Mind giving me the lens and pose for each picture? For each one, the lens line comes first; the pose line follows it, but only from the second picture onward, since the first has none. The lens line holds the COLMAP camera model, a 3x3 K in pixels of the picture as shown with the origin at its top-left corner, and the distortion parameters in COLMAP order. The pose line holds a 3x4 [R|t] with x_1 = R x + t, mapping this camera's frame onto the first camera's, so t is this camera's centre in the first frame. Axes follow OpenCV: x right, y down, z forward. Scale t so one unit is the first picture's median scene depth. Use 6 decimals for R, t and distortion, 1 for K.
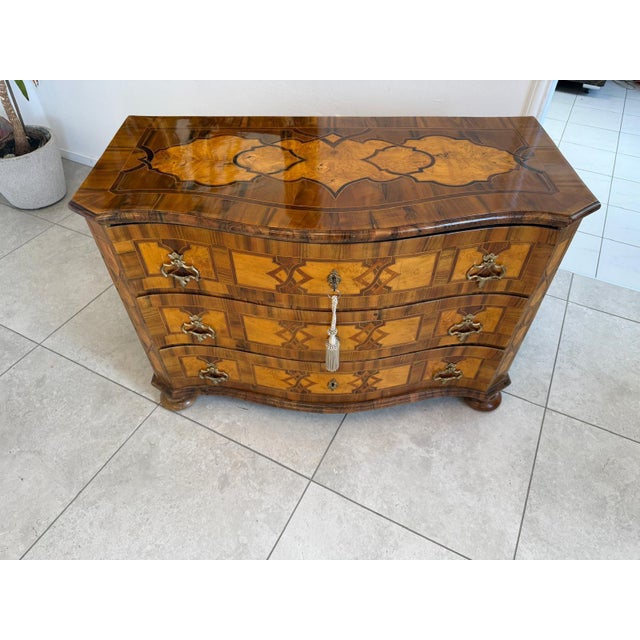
lens RADIAL K [[451.0, 0, 320.9], [0, 451.0, 323.9], [0, 0, 1]] dist [0.063002, -0.089970]
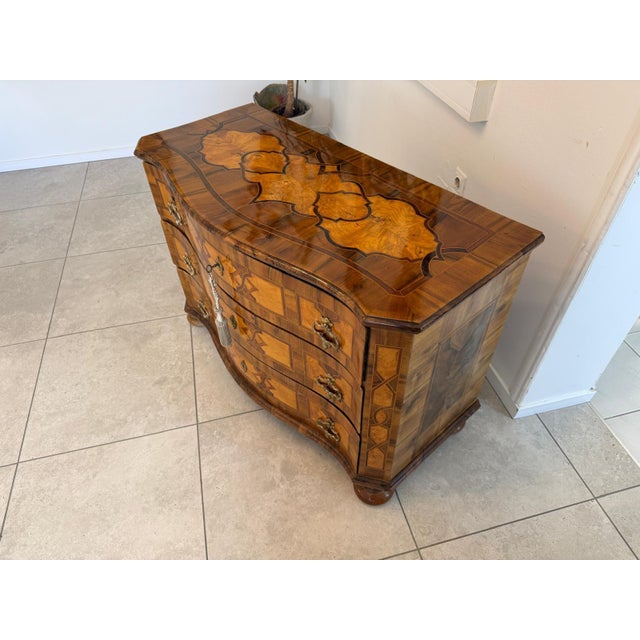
lens RADIAL K [[452.1, 0, 320.0], [0, 452.1, 320.0], [0, 0, 1]] dist [0.059280, -0.083118]
pose [[0.664532, 0.517055, -0.539492, 0.731947], [-0.535360, 0.833105, 0.139014, -0.228297], [0.521332, 0.196443, 0.830436, 0.144212]]
